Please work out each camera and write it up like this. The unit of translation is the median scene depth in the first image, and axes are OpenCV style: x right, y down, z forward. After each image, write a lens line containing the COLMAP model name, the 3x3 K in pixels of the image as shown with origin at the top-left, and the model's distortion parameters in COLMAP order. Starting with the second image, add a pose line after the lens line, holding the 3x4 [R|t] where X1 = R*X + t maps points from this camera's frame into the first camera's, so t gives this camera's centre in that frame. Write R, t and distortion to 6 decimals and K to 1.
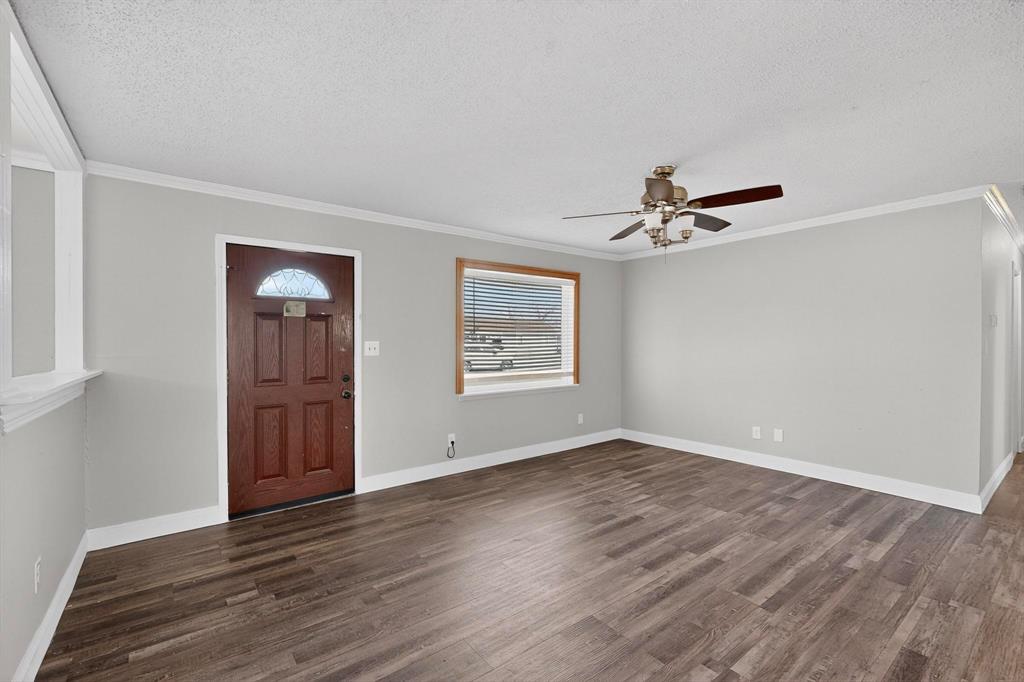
lens RADIAL K [[441.6, 0, 510.0], [0, 441.6, 345.8], [0, 0, 1]] dist [0.001051, 0.000416]
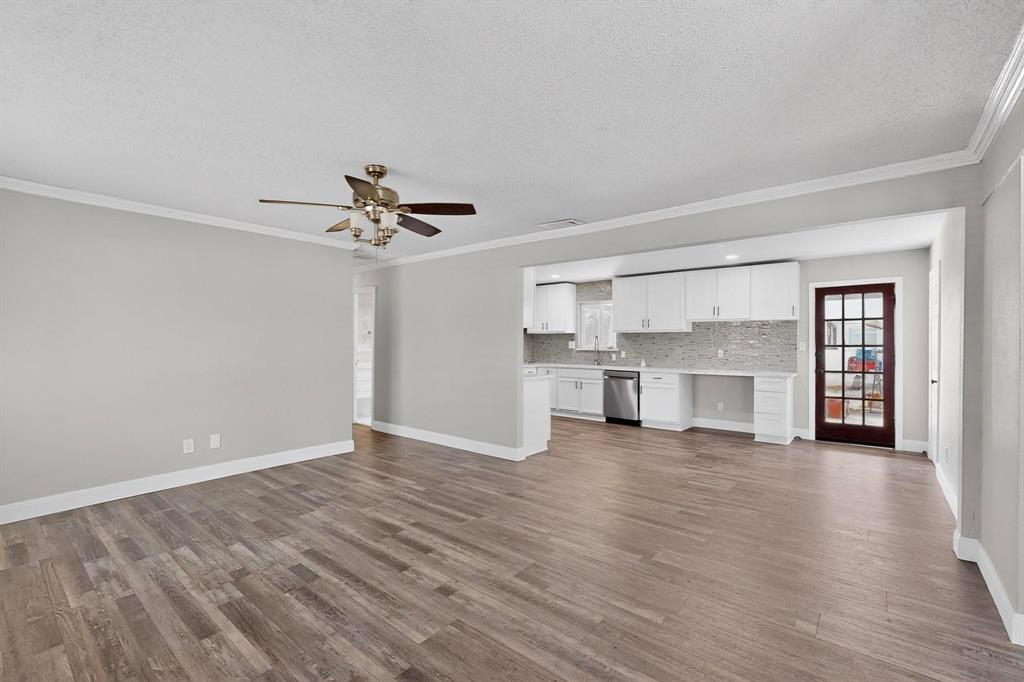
lens RADIAL K [[441.6, 0, 514.1], [0, 441.6, 341.5], [0, 0, 1]] dist [0.001051, 0.000416]
pose [[-0.237637, 0.002285, 0.971351, -0.620639], [0.000073, 0.999997, -0.002335, -0.010368], [-0.971354, -0.000484, -0.237637, 0.817454]]
